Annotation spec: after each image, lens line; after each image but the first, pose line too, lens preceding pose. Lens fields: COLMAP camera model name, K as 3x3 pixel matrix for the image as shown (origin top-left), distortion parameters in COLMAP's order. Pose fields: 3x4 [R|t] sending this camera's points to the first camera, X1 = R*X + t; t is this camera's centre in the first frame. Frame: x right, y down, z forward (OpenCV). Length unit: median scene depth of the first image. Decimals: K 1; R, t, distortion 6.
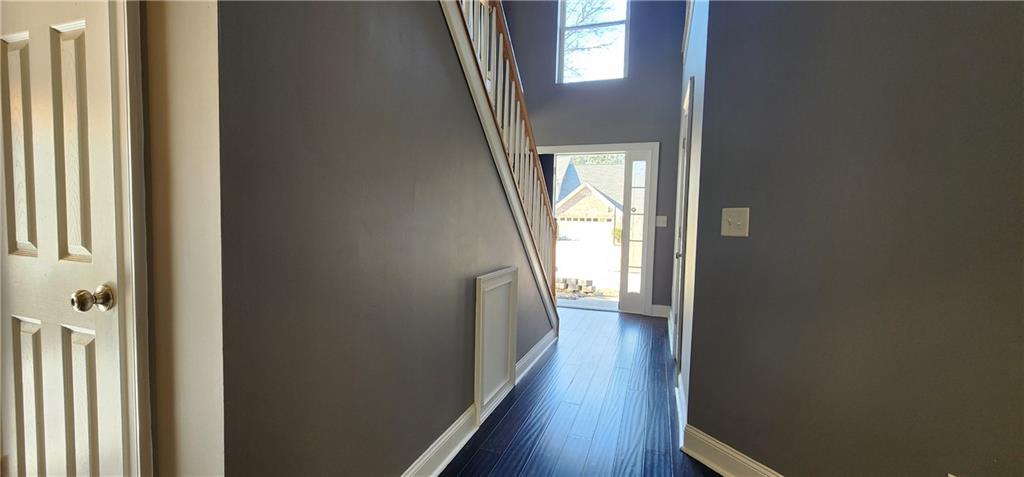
lens RADIAL K [[422.3, 0, 513.4], [0, 422.3, 243.5], [0, 0, 1]] dist [0.000179, 0.000815]
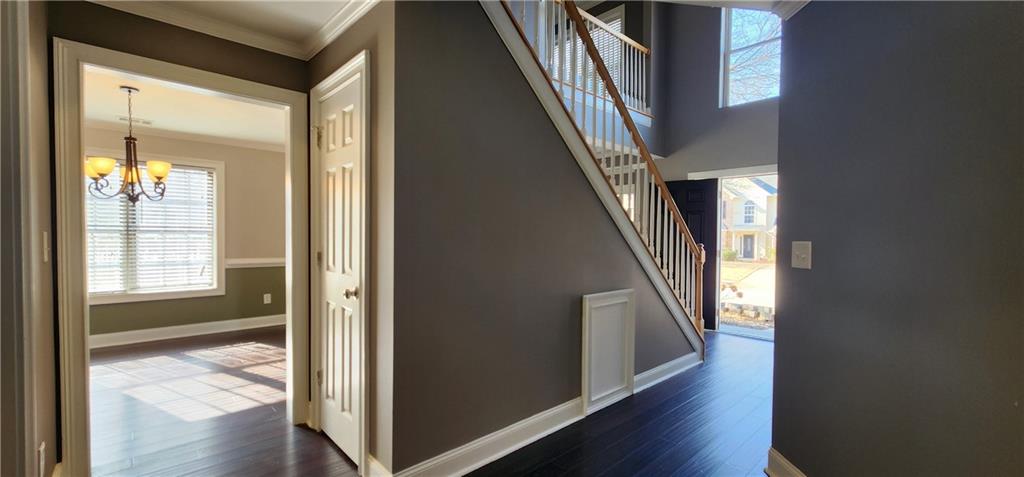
lens RADIAL K [[422.3, 0, 515.8], [0, 422.3, 240.4], [0, 0, 1]] dist [0.000179, 0.000815]
pose [[0.887402, -0.008305, -0.460922, 0.312916], [-0.016561, 0.998618, -0.049877, -0.018543], [0.460699, 0.051894, 0.886038, -0.221229]]
